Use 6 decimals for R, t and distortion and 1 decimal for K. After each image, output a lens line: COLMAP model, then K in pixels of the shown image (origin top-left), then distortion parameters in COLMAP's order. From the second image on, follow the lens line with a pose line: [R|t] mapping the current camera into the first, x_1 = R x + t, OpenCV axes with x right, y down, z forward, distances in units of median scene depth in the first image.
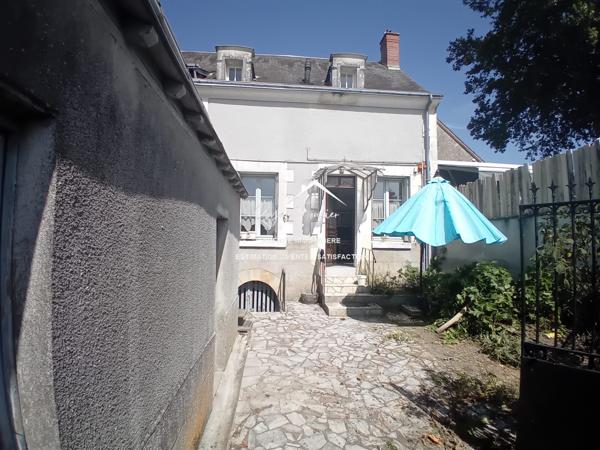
lens RADIAL K [[301.0, 0, 300.0], [0, 301.0, 225.0], [0, 0, 1]] dist [-0.002659, -0.000403]
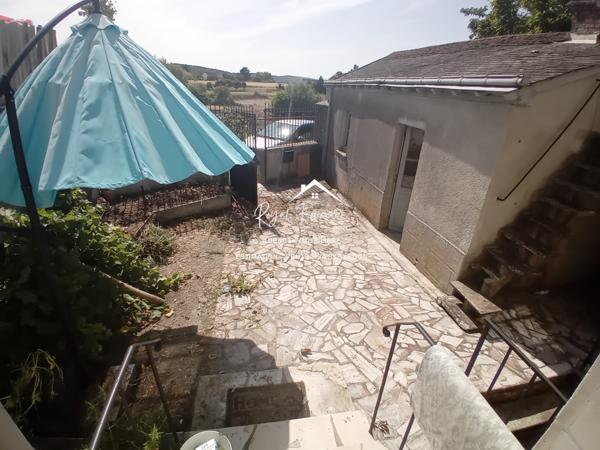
lens RADIAL K [[301.7, 0, 300.0], [0, 301.7, 225.0], [0, 0, 1]] dist [-0.023816, -0.000765]
pose [[-0.994970, -0.013888, -0.099204, 0.152087], [-0.049083, 0.930904, 0.361952, -0.035524], [0.087322, 0.365000, -0.926903, 1.038235]]
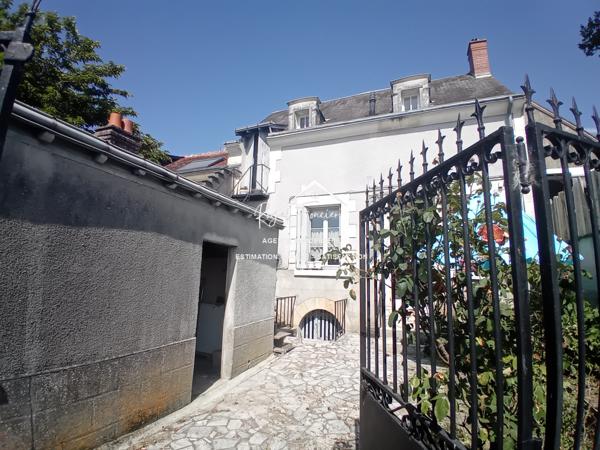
lens RADIAL K [[301.7, 0, 300.0], [0, 301.7, 225.0], [0, 0, 1]] dist [-0.023816, -0.000765]
pose [[0.893273, -0.066768, -0.444529, 0.255602], [0.013832, 0.992522, -0.121282, 0.022034], [0.449302, 0.102189, 0.887516, 0.026623]]
